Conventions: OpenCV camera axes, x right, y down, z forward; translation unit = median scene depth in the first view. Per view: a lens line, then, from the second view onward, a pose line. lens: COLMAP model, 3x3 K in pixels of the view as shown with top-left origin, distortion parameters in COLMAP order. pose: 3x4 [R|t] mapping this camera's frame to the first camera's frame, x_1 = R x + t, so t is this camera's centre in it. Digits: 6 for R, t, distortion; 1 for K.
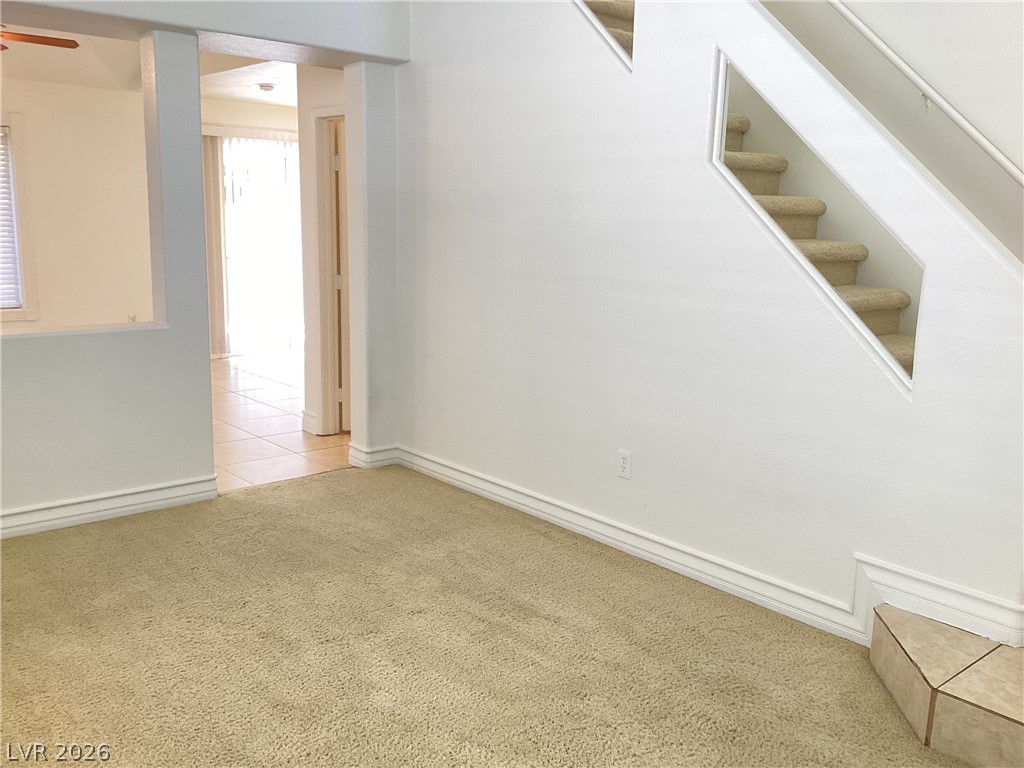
lens RADIAL K [[918.6, 0, 508.8], [0, 918.6, 386.1], [0, 0, 1]] dist [0.085156, -0.117024]
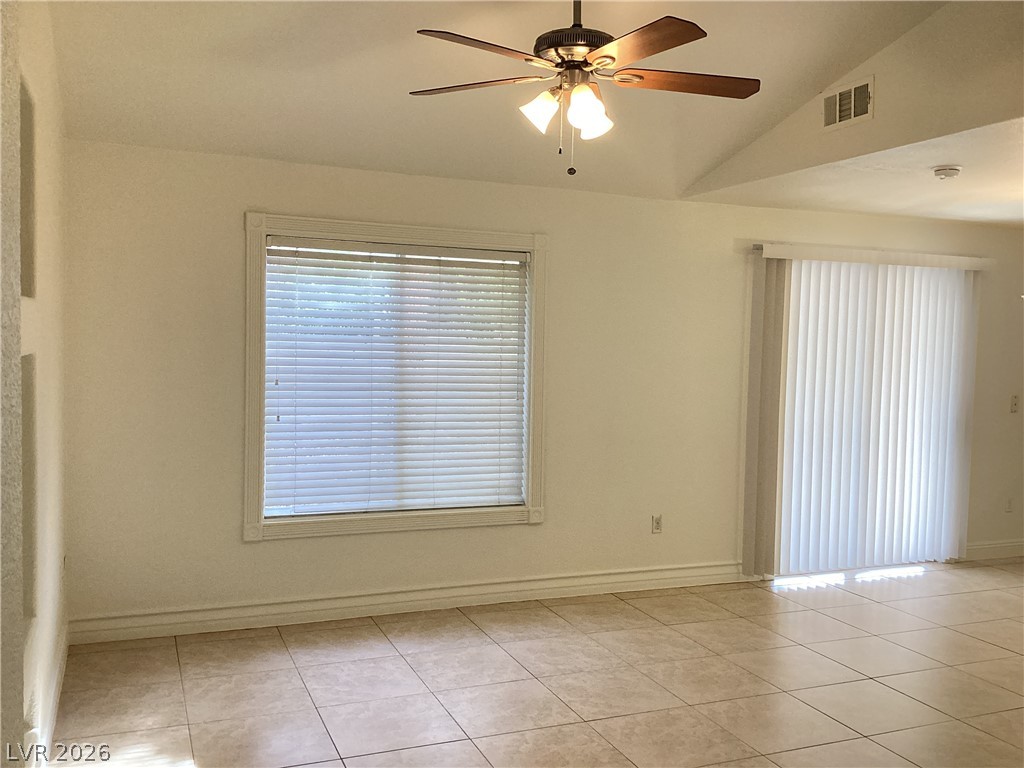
lens RADIAL K [[918.6, 0, 515.6], [0, 918.6, 384.8], [0, 0, 1]] dist [0.085156, -0.117024]
pose [[0.946883, 0.014579, -0.321247, -0.309409], [-0.060505, 0.989208, -0.133445, -0.080825], [0.315834, 0.145794, 0.937546, 0.340140]]
